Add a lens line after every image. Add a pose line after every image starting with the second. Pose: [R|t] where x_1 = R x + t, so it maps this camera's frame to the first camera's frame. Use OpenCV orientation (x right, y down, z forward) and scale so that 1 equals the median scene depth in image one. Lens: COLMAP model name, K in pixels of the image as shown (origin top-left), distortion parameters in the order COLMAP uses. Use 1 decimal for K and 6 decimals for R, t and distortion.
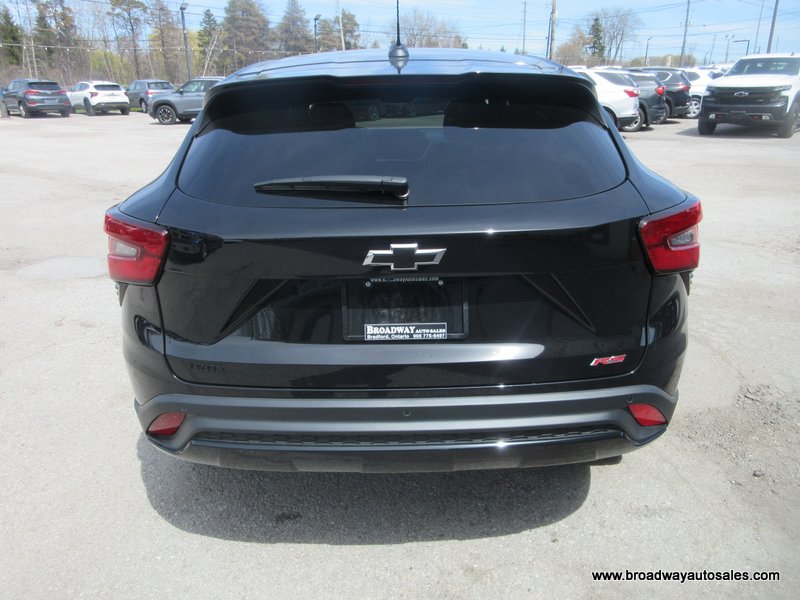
lens RADIAL K [[607.6, 0, 395.7], [0, 607.6, 299.3], [0, 0, 1]] dist [0.013132, -0.005966]
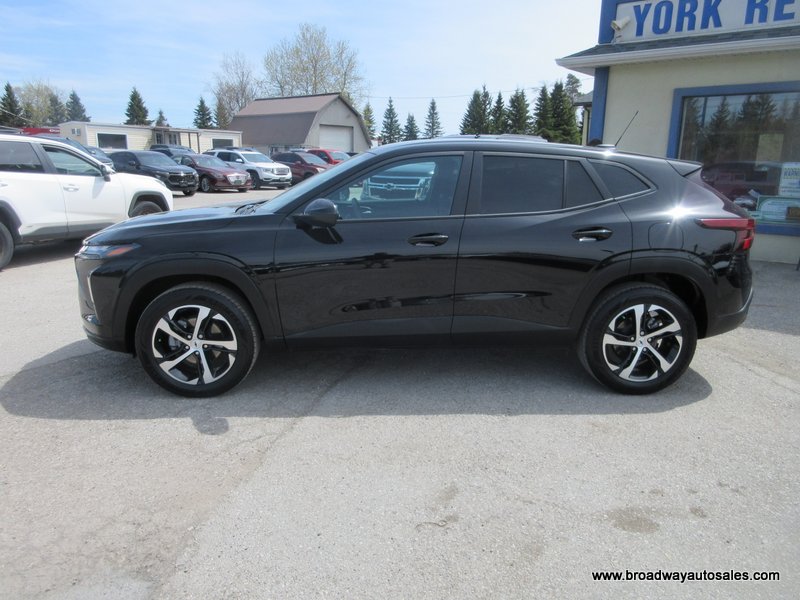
lens RADIAL K [[607.6, 0, 397.3], [0, 607.6, 299.0], [0, 0, 1]] dist [0.013132, -0.005966]
pose [[-0.035386, -0.225304, 0.973646, -0.073914], [0.325085, 0.918675, 0.224399, -0.022260], [-0.945022, 0.324458, 0.040735, 0.061449]]
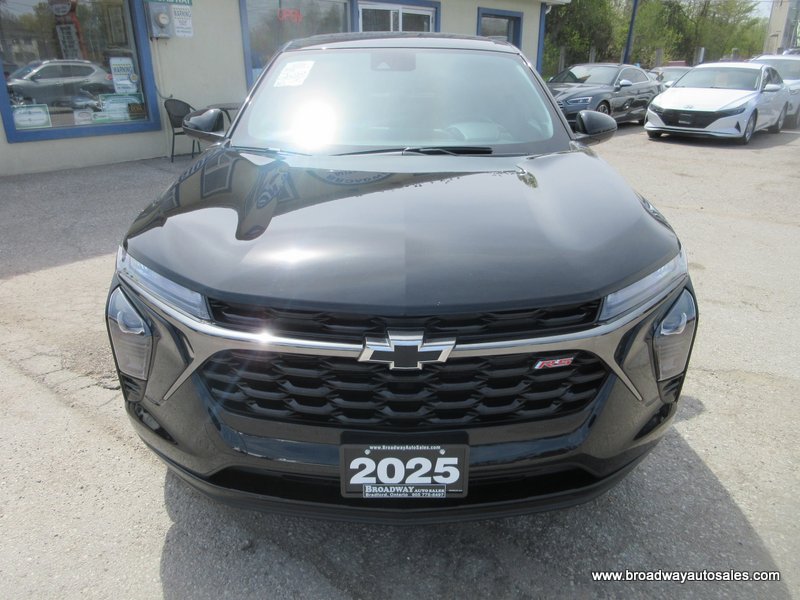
lens RADIAL K [[607.6, 0, 403.7], [0, 607.6, 298.9], [0, 0, 1]] dist [0.013132, -0.005966]
pose [[-0.999983, 0.001860, -0.005467, 0.000546], [-0.002191, 0.753682, 0.657235, -0.040547], [0.005343, 0.657236, -0.753666, 0.113167]]
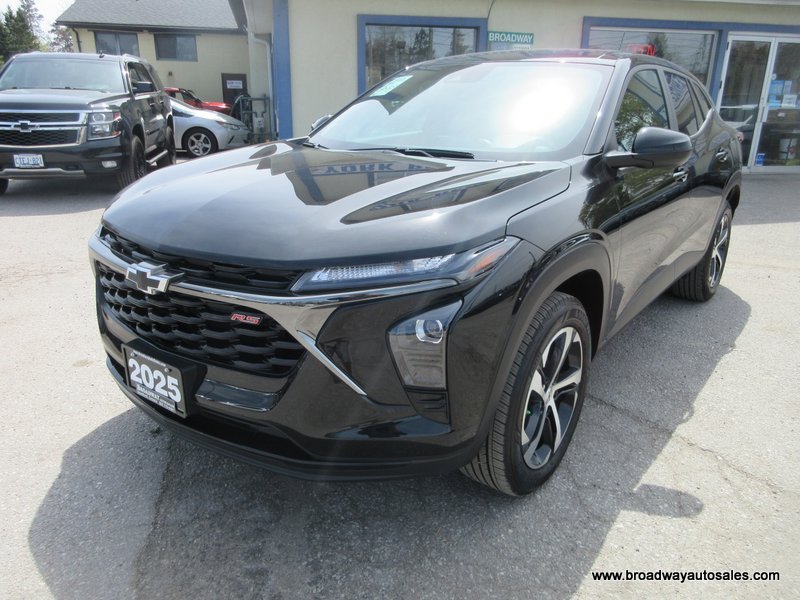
lens RADIAL K [[607.6, 0, 399.2], [0, 607.6, 299.2], [0, 0, 1]] dist [0.013132, -0.005966]
pose [[-0.792240, -0.197082, 0.577507, -0.026596], [0.195277, 0.814754, 0.545932, -0.036434], [-0.578120, 0.545283, -0.606996, 0.108222]]
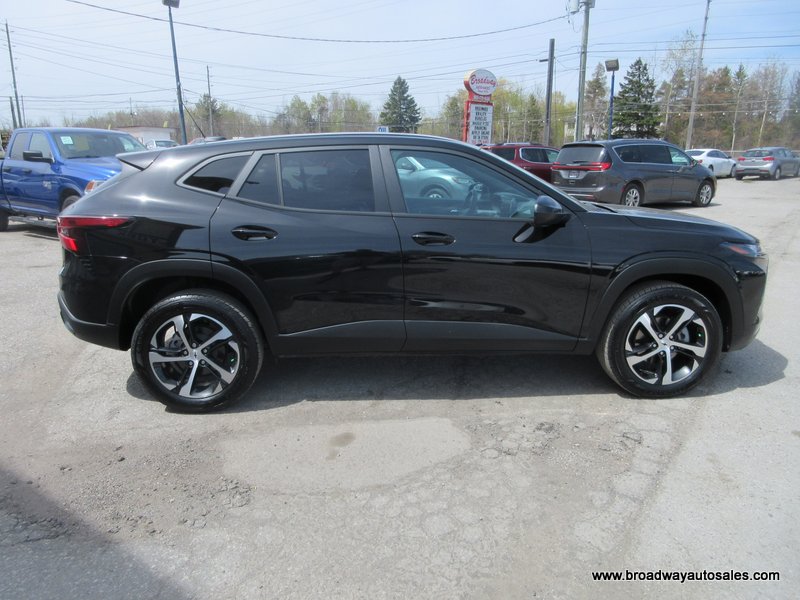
lens RADIAL K [[607.6, 0, 397.3], [0, 607.6, 303.6], [0, 0, 1]] dist [0.013132, -0.005966]
pose [[0.055207, 0.256720, -0.964908, 0.070905], [-0.336456, 0.914646, 0.224097, -0.019660], [0.940079, 0.312278, 0.136870, 0.050617]]
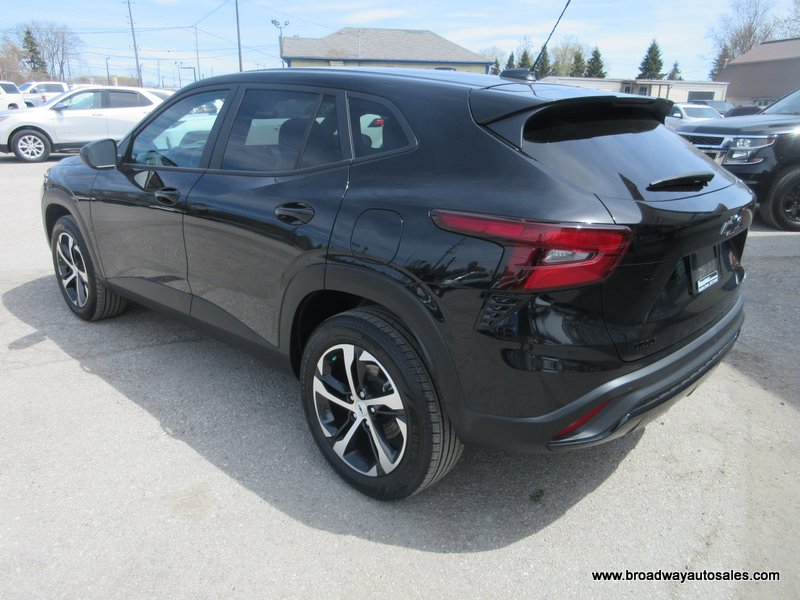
lens RADIAL K [[607.6, 0, 391.2], [0, 607.6, 298.2], [0, 0, 1]] dist [0.013132, -0.005966]
pose [[0.693814, -0.204395, 0.690540, -0.037128], [0.225131, 0.972378, 0.061618, -0.004065], [-0.684060, 0.112711, 0.720665, 0.012481]]
